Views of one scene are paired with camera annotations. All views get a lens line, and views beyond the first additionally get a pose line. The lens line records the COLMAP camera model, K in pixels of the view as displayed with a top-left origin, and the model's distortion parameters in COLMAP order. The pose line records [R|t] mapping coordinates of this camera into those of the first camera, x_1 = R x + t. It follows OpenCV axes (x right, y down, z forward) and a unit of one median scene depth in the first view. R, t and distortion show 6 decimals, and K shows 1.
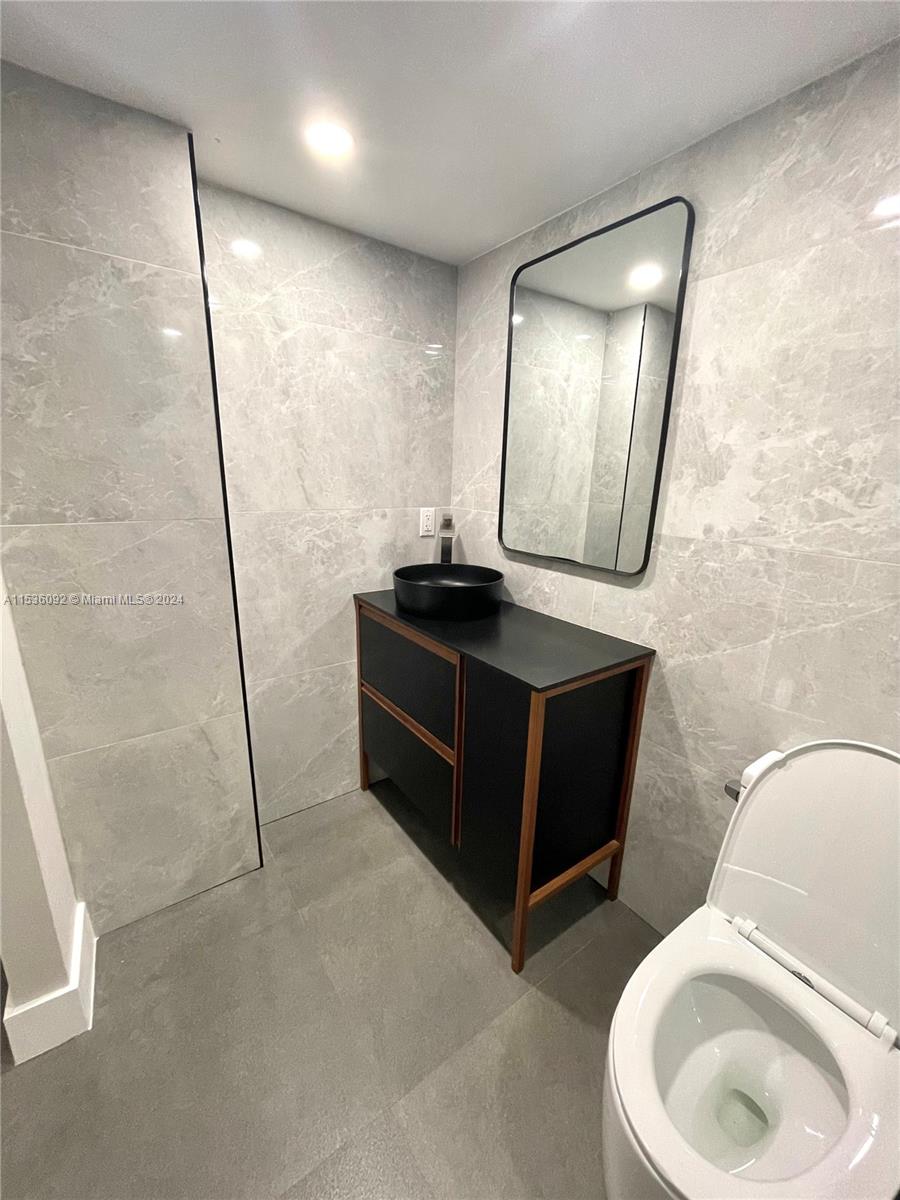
lens RADIAL K [[487.1, 0, 454.4], [0, 487.1, 602.3], [0, 0, 1]] dist [-0.000141, -0.000163]
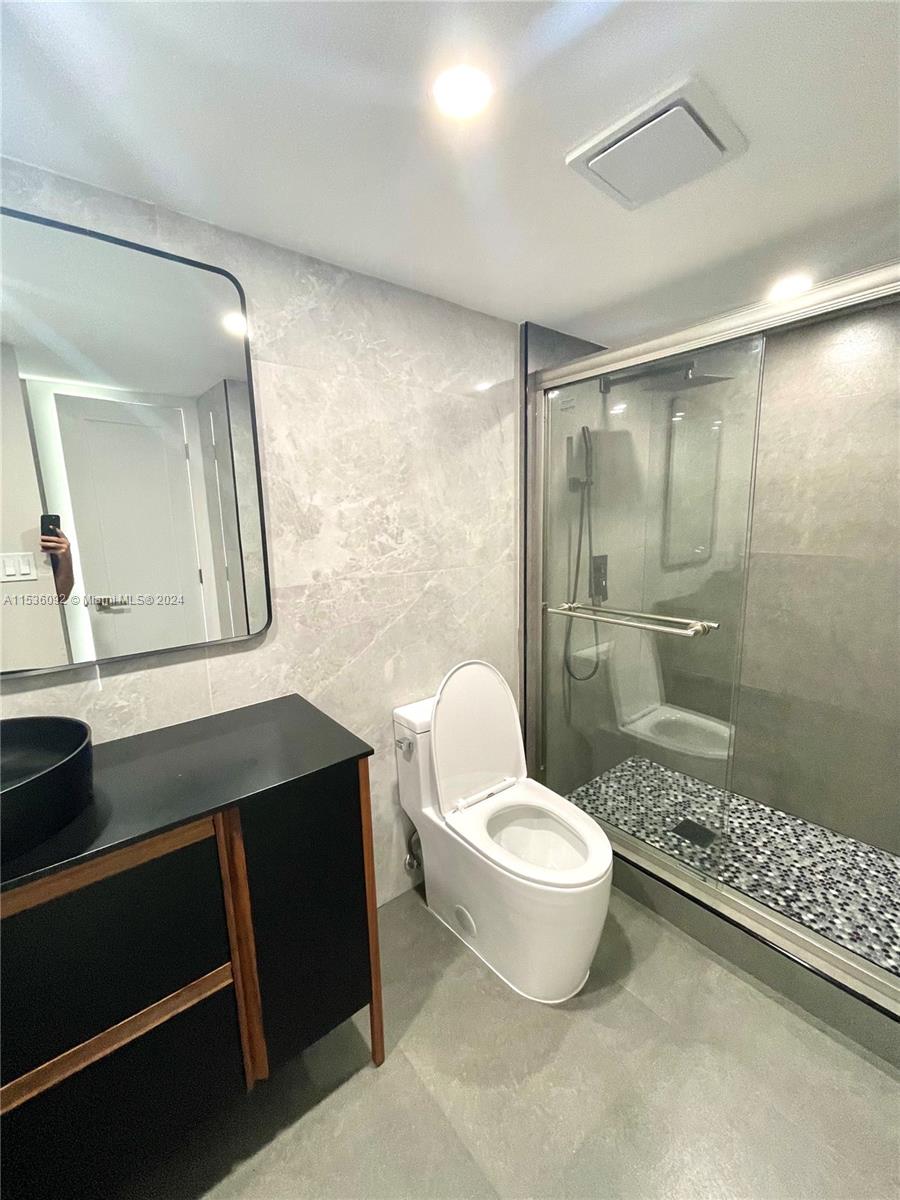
lens RADIAL K [[487.1, 0, 454.4], [0, 487.1, 602.3], [0, 0, 1]] dist [-0.000141, -0.000163]
pose [[-0.060564, -0.203576, 0.977184, -0.726008], [0.276780, 0.937167, 0.212393, -0.261618], [-0.959023, 0.283328, -0.000412, 0.738917]]
